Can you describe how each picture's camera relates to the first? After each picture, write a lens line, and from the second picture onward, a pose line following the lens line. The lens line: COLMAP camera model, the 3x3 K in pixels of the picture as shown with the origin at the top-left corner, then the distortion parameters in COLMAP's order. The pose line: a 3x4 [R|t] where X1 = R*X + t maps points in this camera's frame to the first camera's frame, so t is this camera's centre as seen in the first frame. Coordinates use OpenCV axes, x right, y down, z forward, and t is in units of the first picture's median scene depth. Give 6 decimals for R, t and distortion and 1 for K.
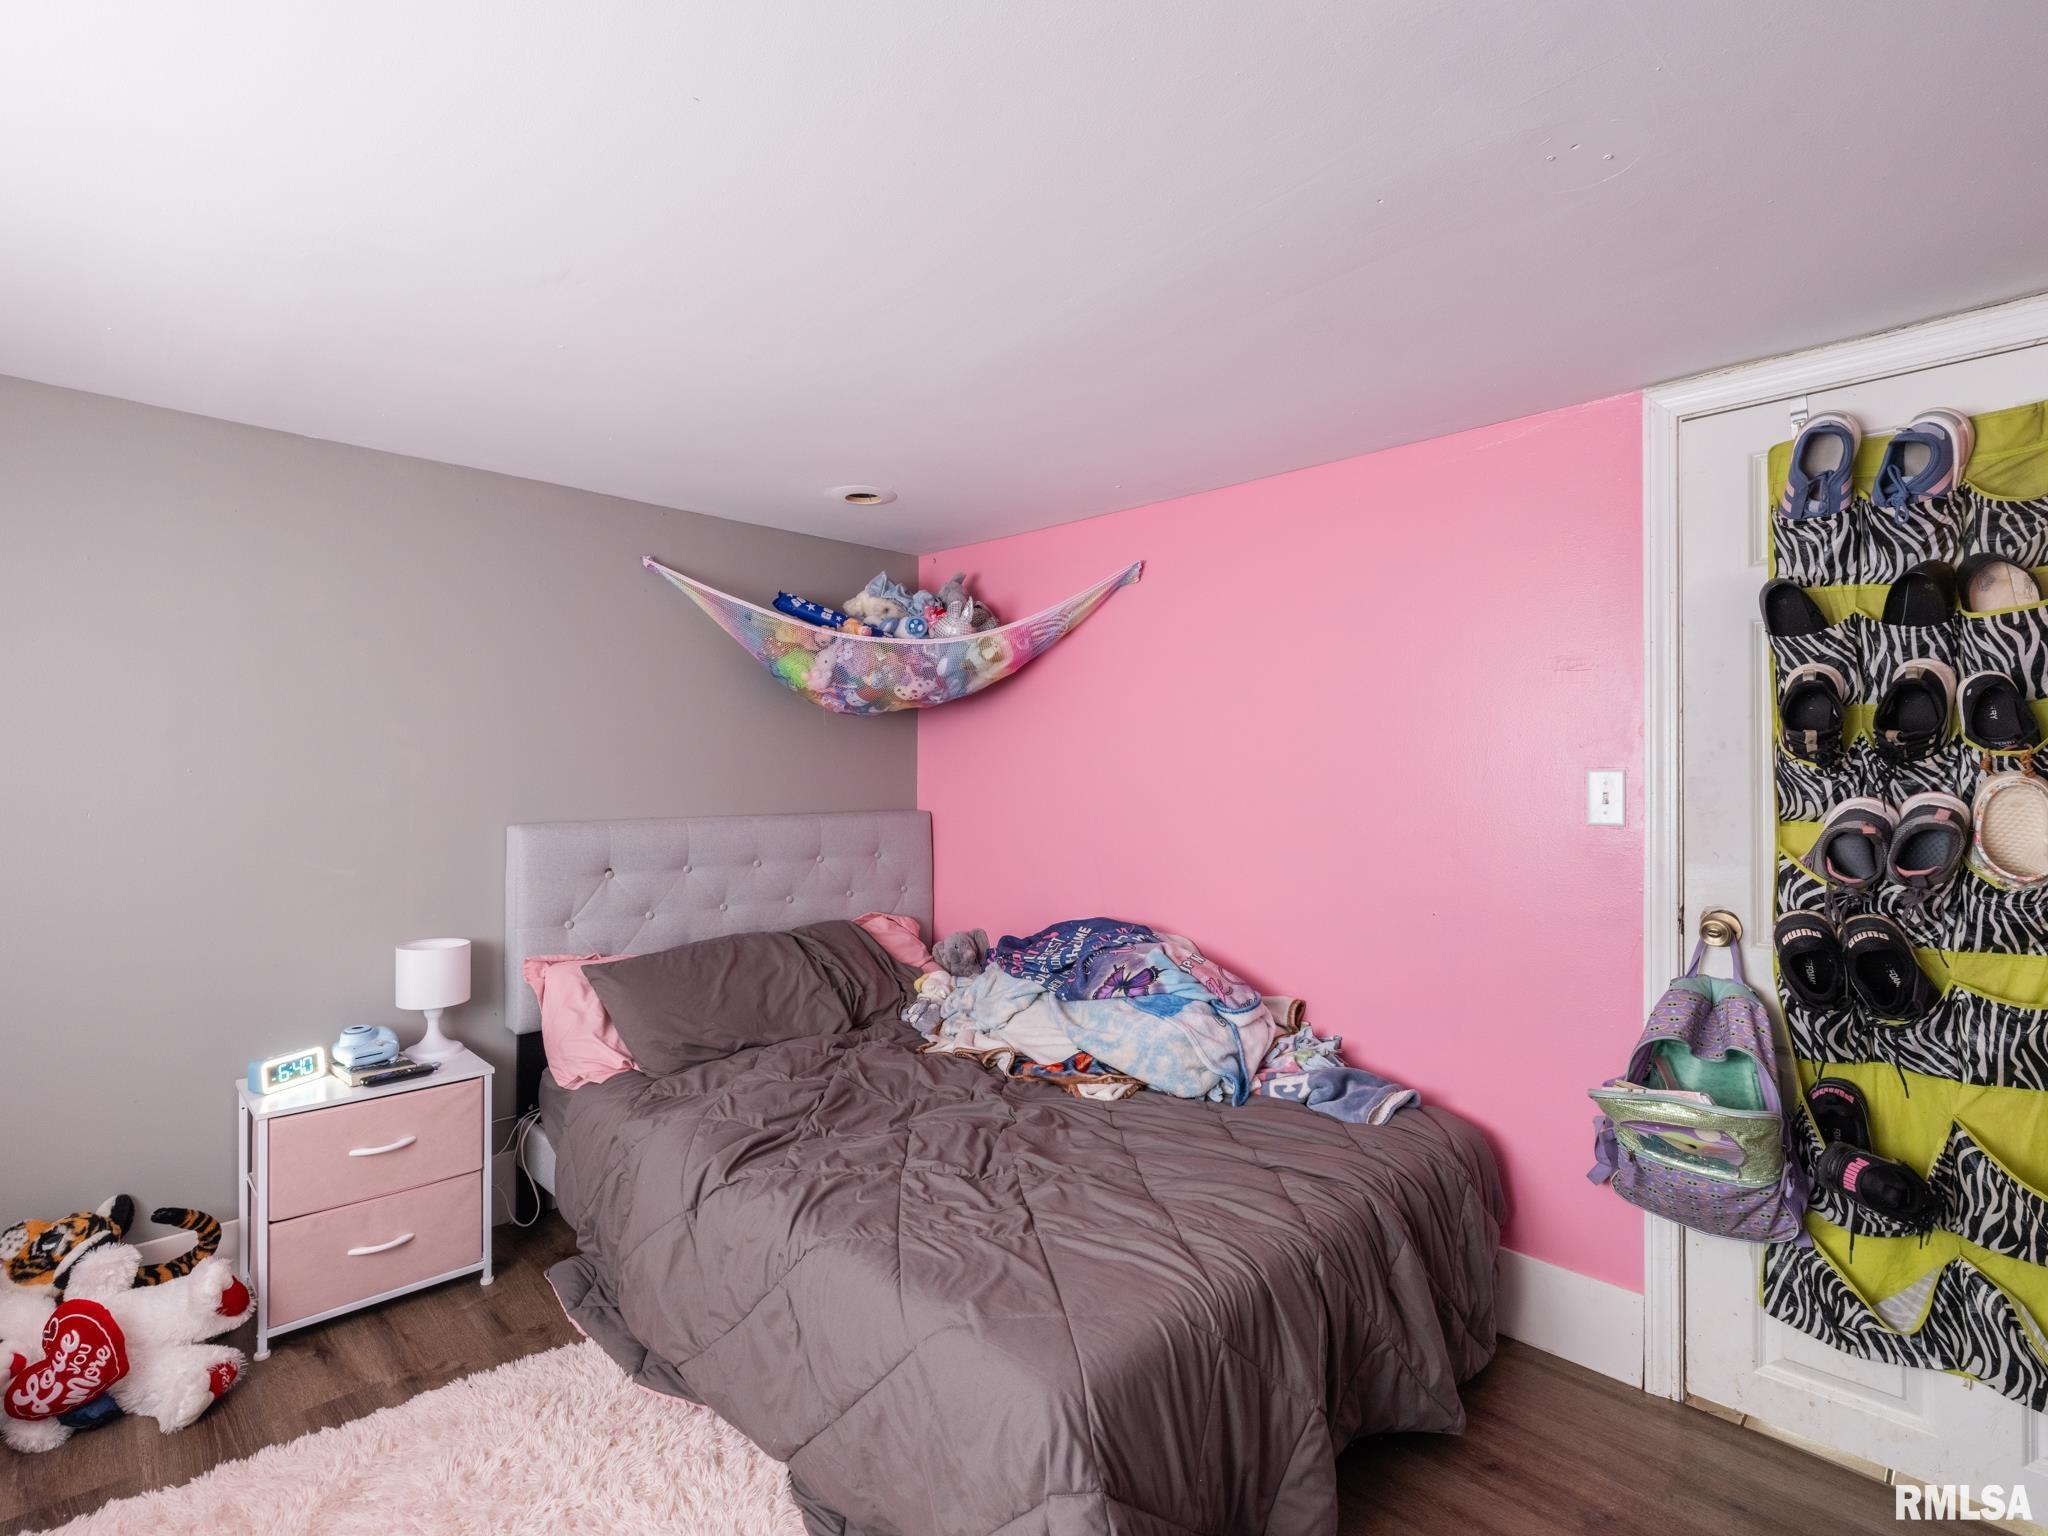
lens RADIAL K [[988.7, 0, 1022.7], [0, 988.7, 772.2], [0, 0, 1]] dist [-0.000884, 0.000945]
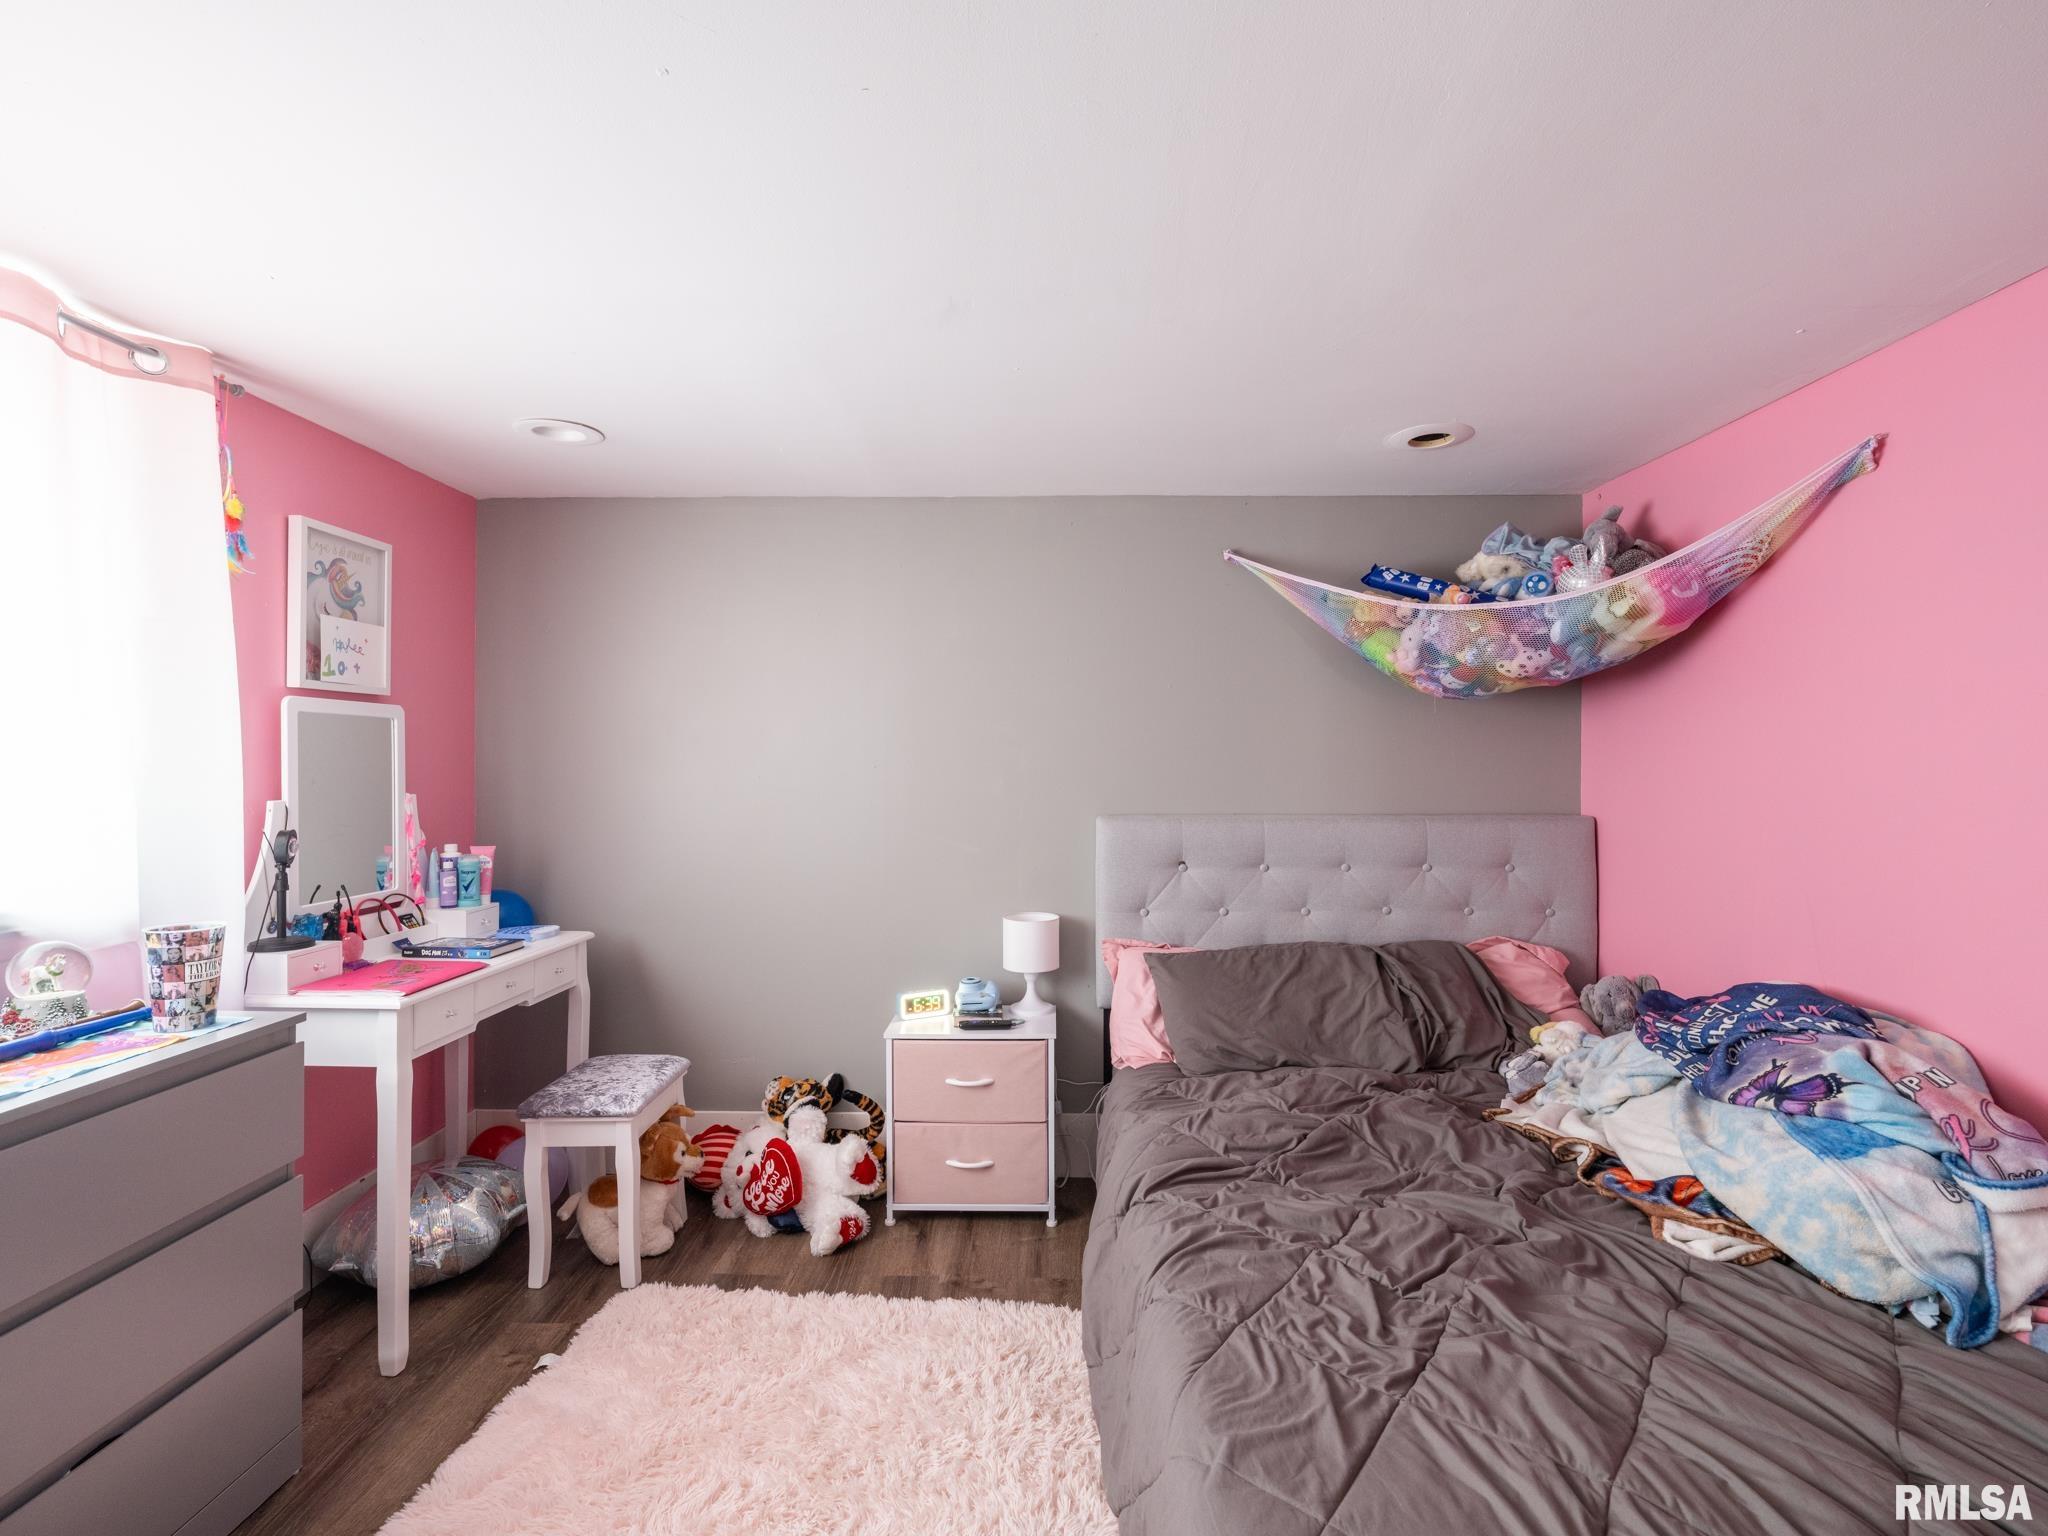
lens RADIAL K [[988.7, 0, 1022.7], [0, 988.7, 772.2], [0, 0, 1]] dist [-0.000884, 0.000945]
pose [[0.700442, 0.002688, -0.713705, 0.225491], [0.000755, 0.999990, 0.004506, 0.000037], [0.713709, -0.003695, 0.700432, 0.191633]]
